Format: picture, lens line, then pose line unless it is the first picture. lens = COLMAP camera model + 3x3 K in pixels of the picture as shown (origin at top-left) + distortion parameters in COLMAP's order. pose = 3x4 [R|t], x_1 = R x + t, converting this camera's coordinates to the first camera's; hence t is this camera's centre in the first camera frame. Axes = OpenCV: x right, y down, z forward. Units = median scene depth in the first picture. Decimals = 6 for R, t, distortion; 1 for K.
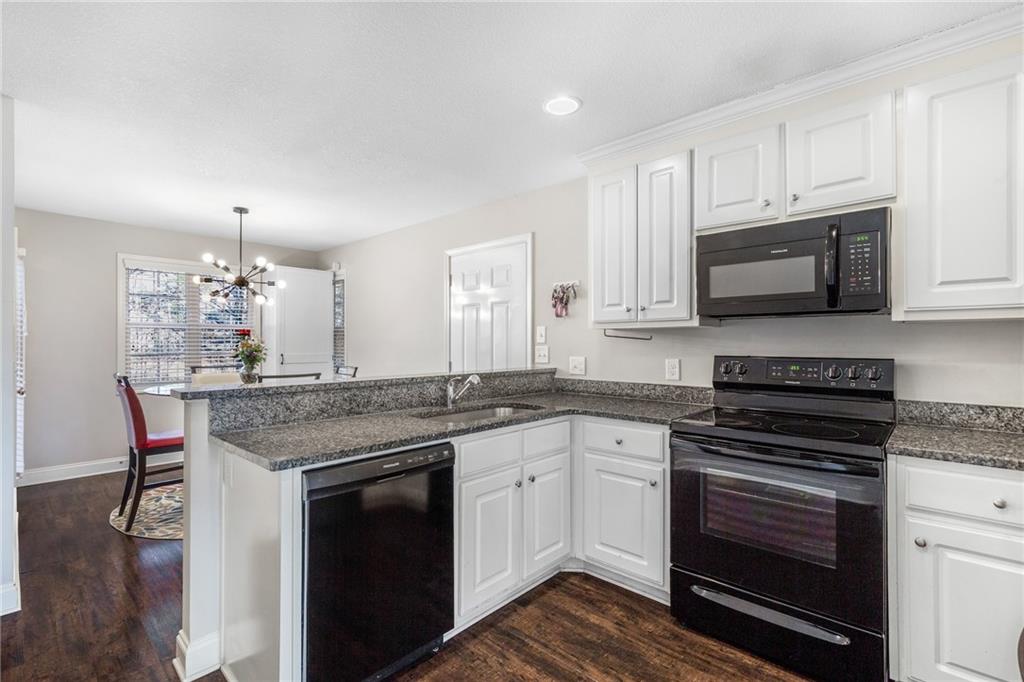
lens RADIAL K [[470.0, 0, 505.4], [0, 470.0, 339.2], [0, 0, 1]] dist [0.032459, -0.000089]
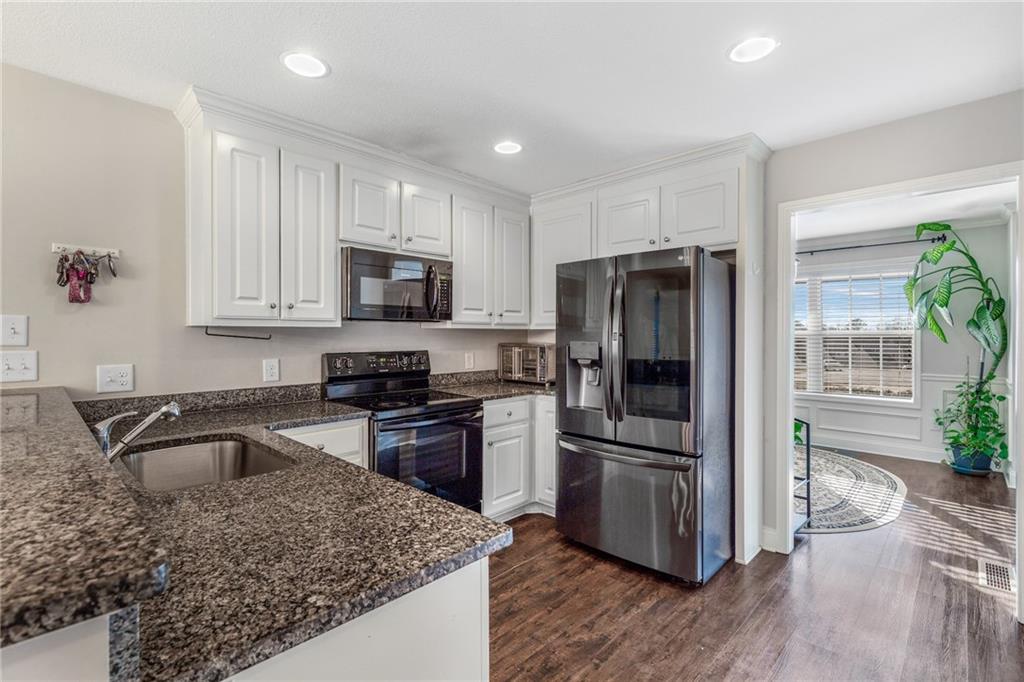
lens RADIAL K [[470.0, 0, 514.3], [0, 470.0, 336.8], [0, 0, 1]] dist [0.032459, -0.000089]
pose [[0.018780, -0.001791, 0.999822, -0.664339], [-0.004115, 0.999990, 0.001869, -0.007818], [-0.999815, -0.004150, 0.018772, 0.555471]]
